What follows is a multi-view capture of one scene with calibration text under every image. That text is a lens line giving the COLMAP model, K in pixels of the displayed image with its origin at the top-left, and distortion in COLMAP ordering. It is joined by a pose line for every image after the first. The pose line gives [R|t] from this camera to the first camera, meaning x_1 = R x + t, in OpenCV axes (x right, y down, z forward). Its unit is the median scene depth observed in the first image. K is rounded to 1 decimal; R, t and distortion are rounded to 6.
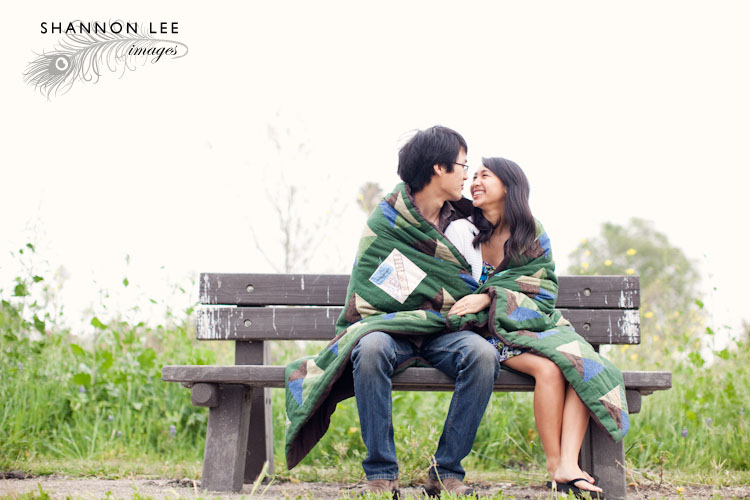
lens RADIAL K [[1062.2, 0, 376.6], [0, 1062.2, 248.0], [0, 0, 1]] dist [0.135145, 0.000000]
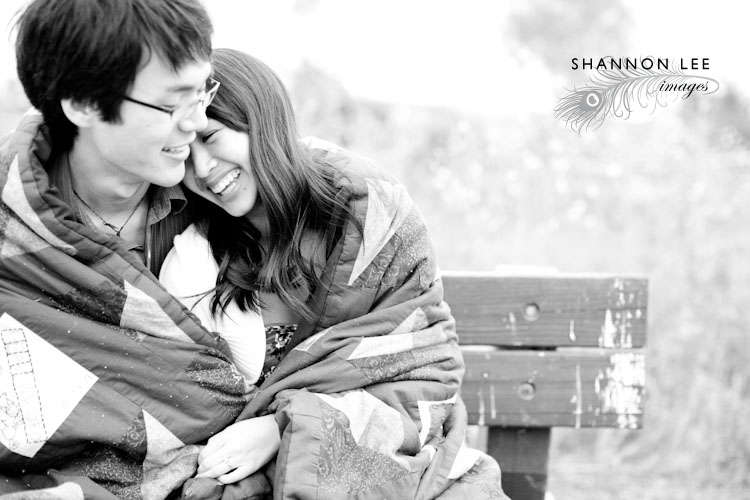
lens RADIAL K [[1062.2, 0, 370.9], [0, 1062.2, 250.7], [0, 0, 1]] dist [0.135145, 0.000000]
pose [[0.998455, -0.011261, 0.054419, 0.107917], [-0.003455, 0.964780, 0.263037, -0.101269], [-0.055465, -0.262819, 0.963250, 0.589434]]
